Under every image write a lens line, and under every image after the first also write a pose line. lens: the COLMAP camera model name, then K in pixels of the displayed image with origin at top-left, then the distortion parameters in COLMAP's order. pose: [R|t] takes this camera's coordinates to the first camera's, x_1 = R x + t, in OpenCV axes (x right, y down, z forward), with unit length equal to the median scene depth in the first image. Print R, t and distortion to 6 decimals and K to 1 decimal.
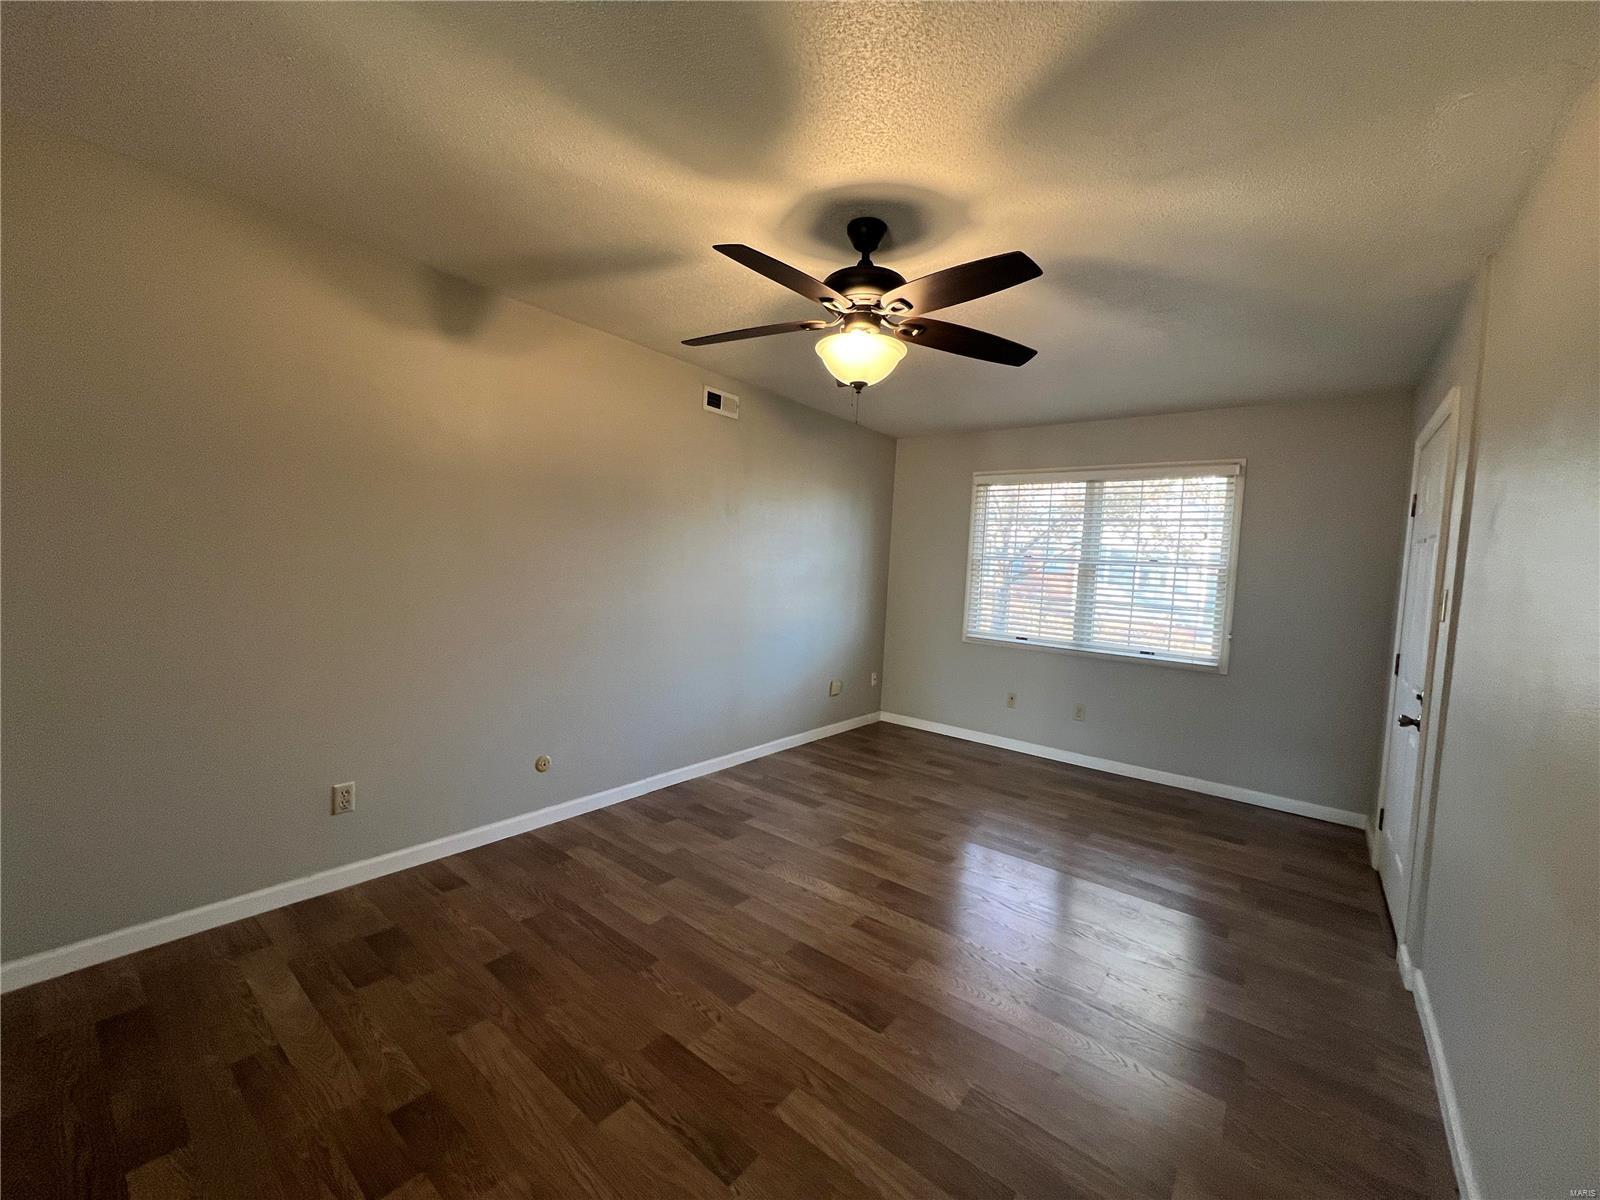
lens RADIAL K [[640.1, 0, 798.2], [0, 640.1, 600.0], [0, 0, 1]] dist [-0.004007, 0.000701]
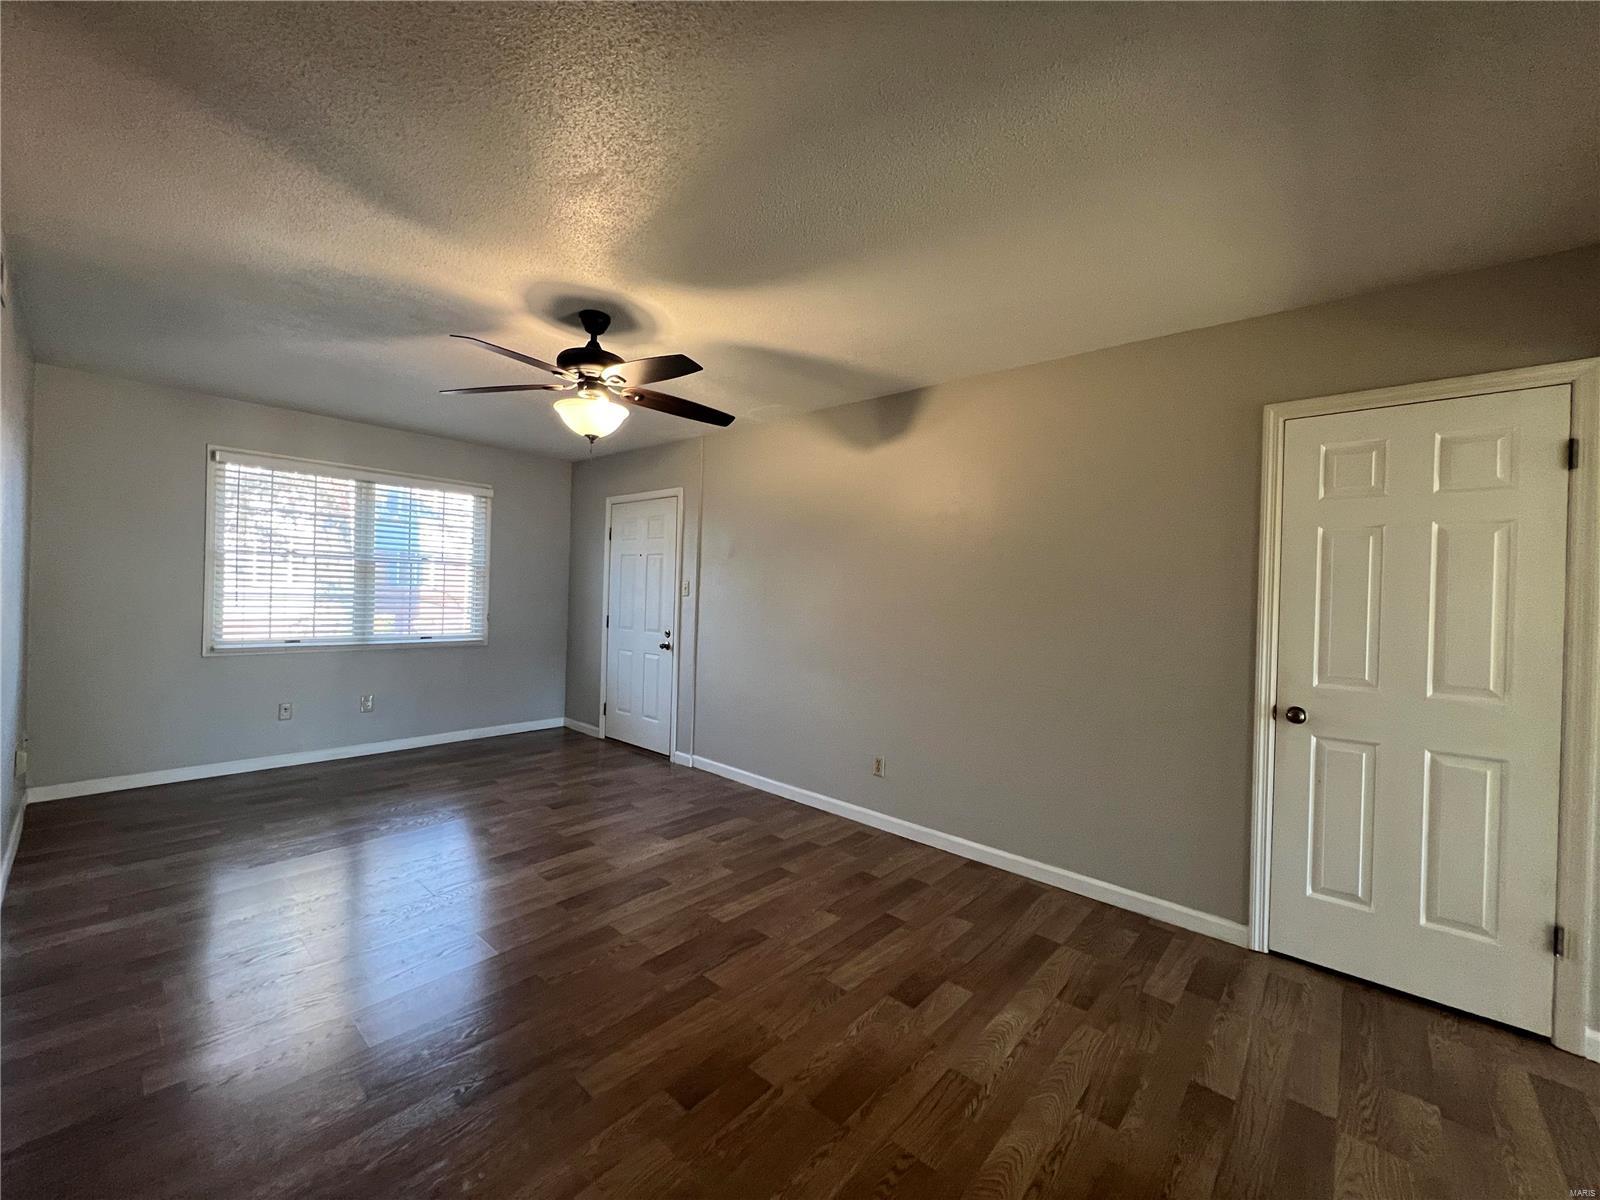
lens RADIAL K [[640.1, 0, 797.3], [0, 640.1, 595.6], [0, 0, 1]] dist [-0.004007, 0.000701]
pose [[0.050743, -0.053123, 0.997298, -0.604422], [0.031451, 0.998174, 0.051569, -0.034797], [-0.998216, 0.028750, 0.052321, 0.271243]]
